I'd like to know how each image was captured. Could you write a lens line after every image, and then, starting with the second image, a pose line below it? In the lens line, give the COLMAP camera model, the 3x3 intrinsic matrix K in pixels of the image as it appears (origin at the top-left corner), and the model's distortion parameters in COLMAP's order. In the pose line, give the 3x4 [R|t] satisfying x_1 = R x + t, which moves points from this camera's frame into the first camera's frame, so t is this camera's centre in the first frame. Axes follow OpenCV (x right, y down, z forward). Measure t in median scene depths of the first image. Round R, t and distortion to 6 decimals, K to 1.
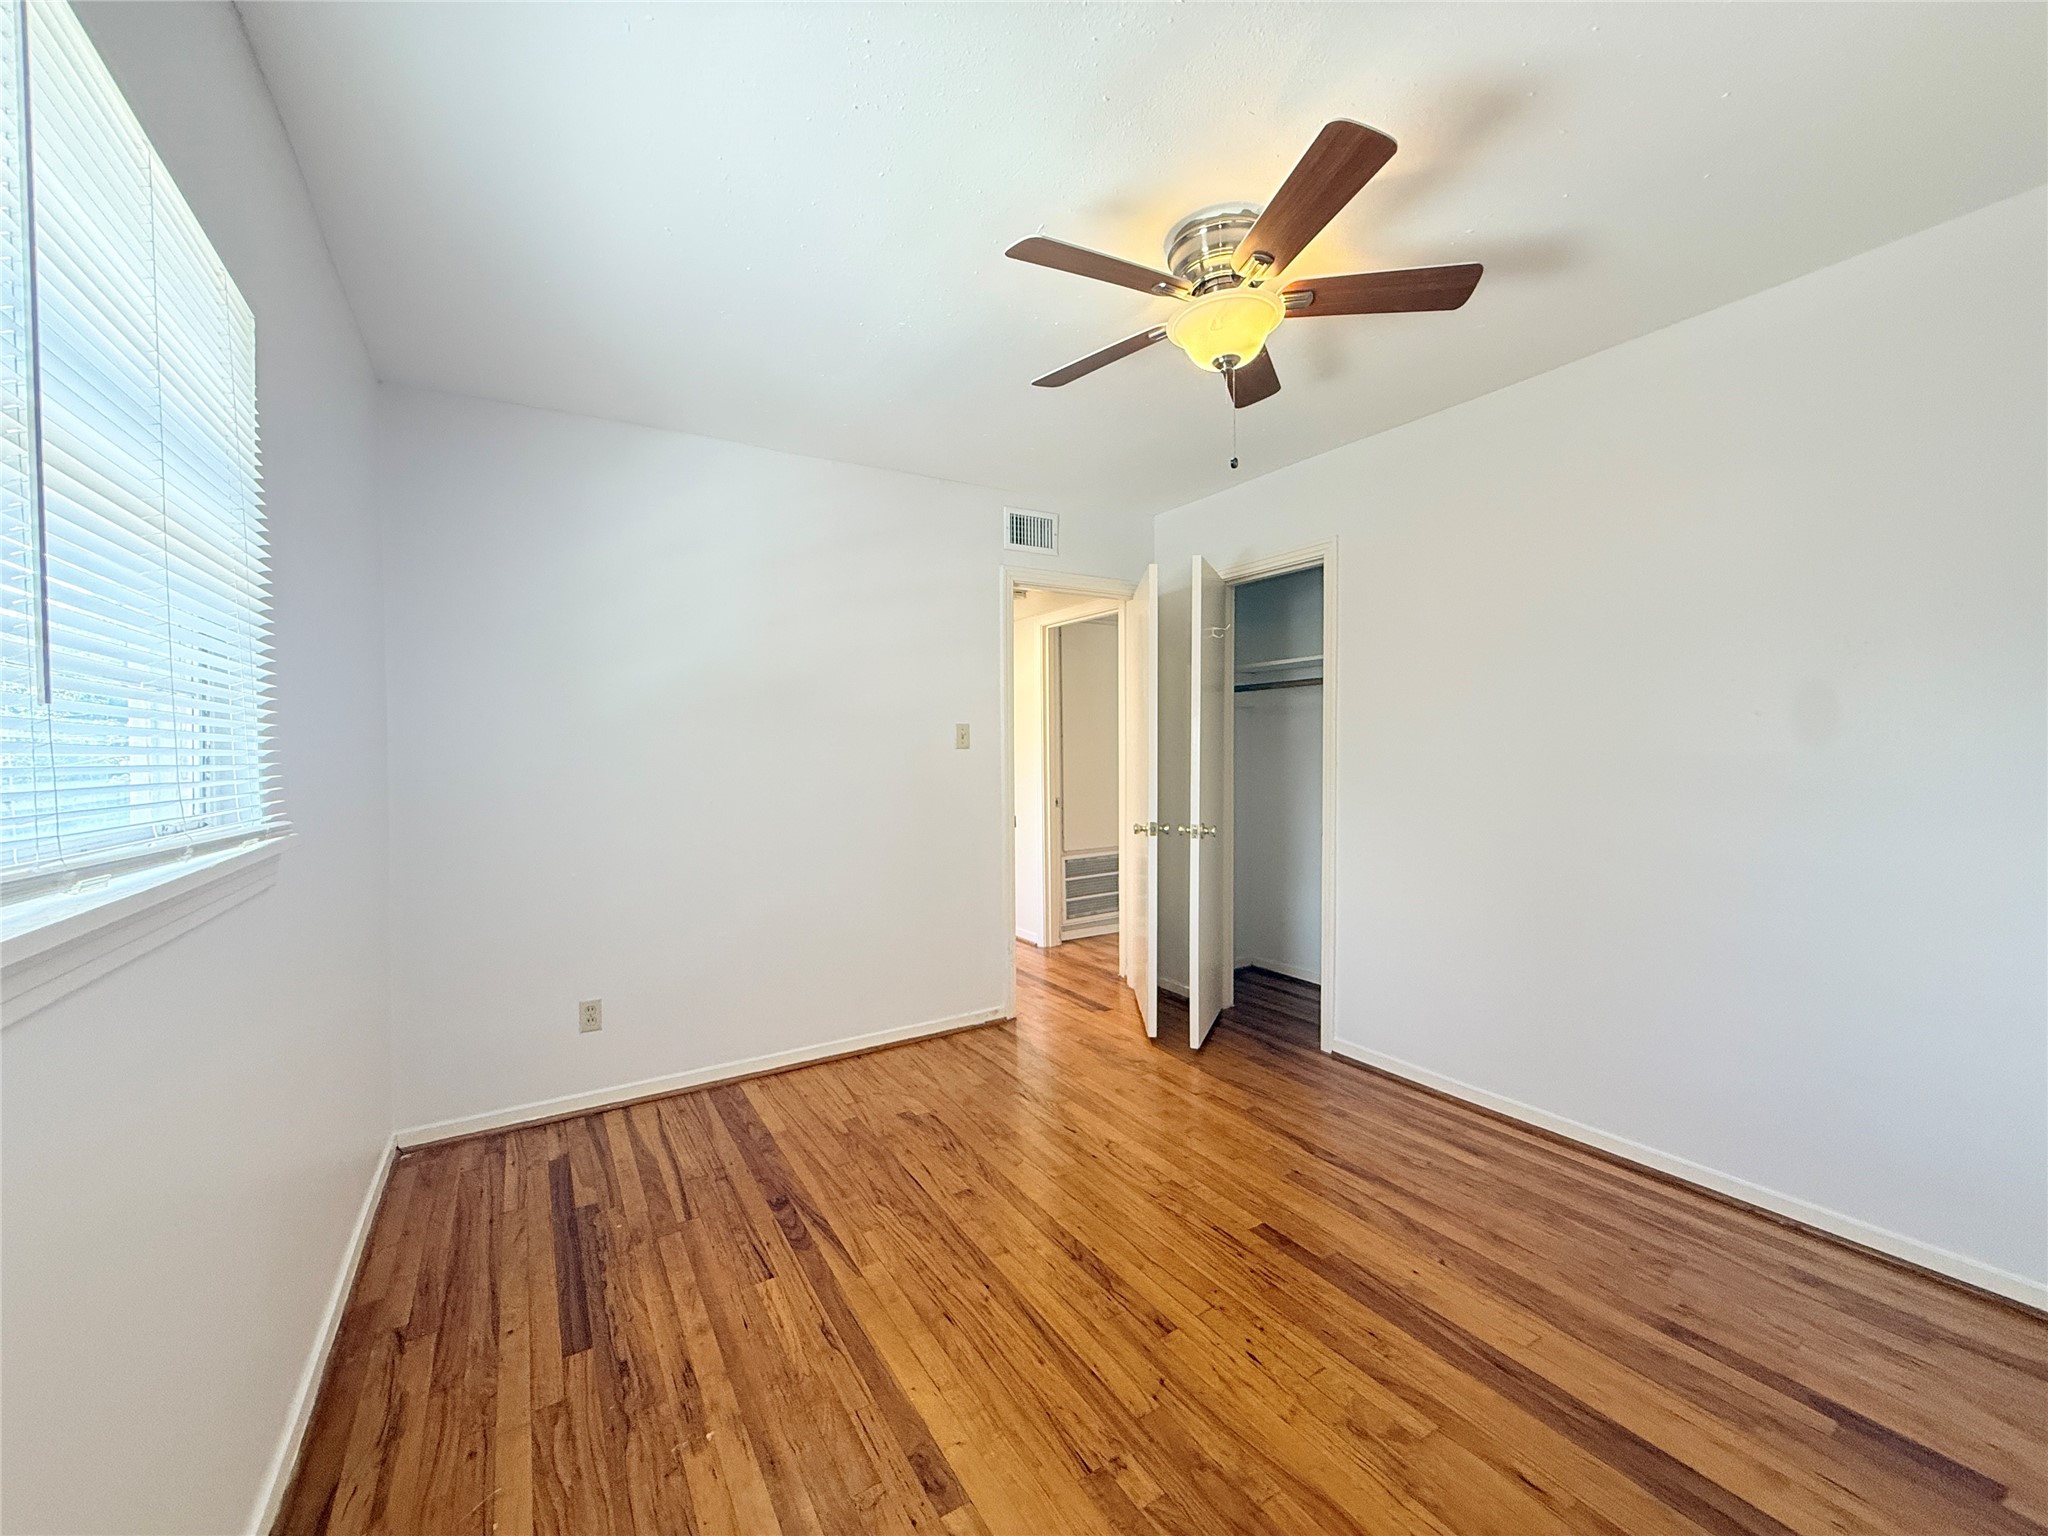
lens RADIAL K [[815.5, 0, 1020.3], [0, 815.5, 767.5], [0, 0, 1]] dist [-0.000056, 0.000236]
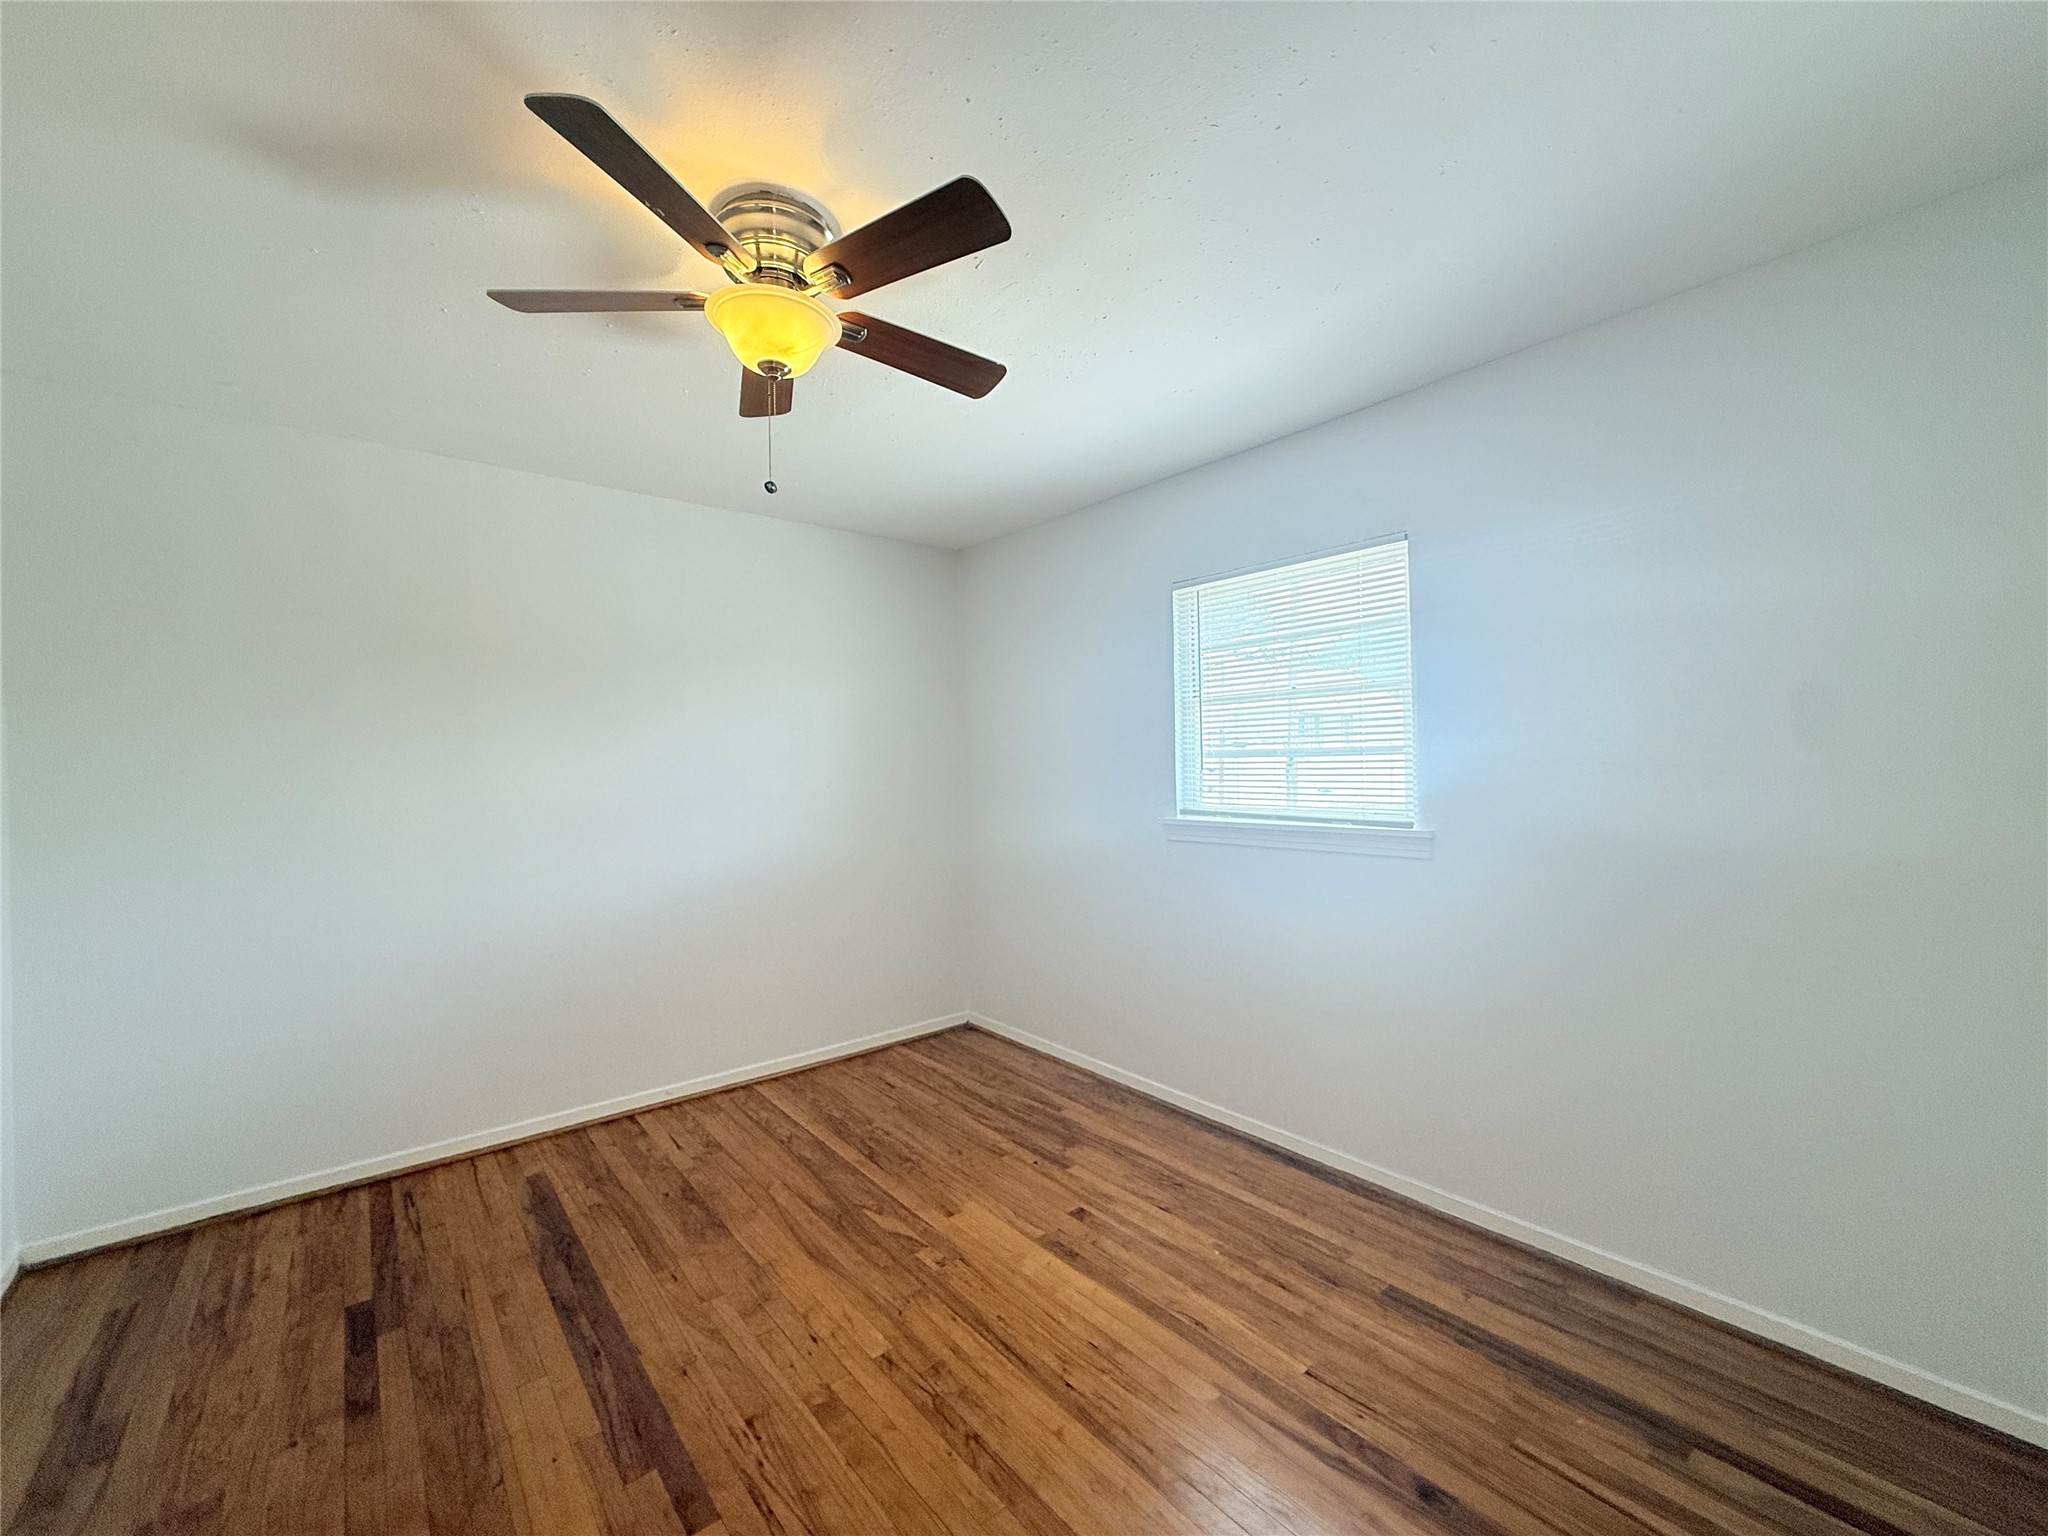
lens RADIAL K [[815.5, 0, 1020.3], [0, 815.5, 767.5], [0, 0, 1]] dist [-0.000056, 0.000236]
pose [[-0.989267, 0.024041, -0.144126, 0.145696], [0.020091, 0.999383, 0.028802, -0.096133], [0.144730, 0.025597, -0.989140, 2.116415]]
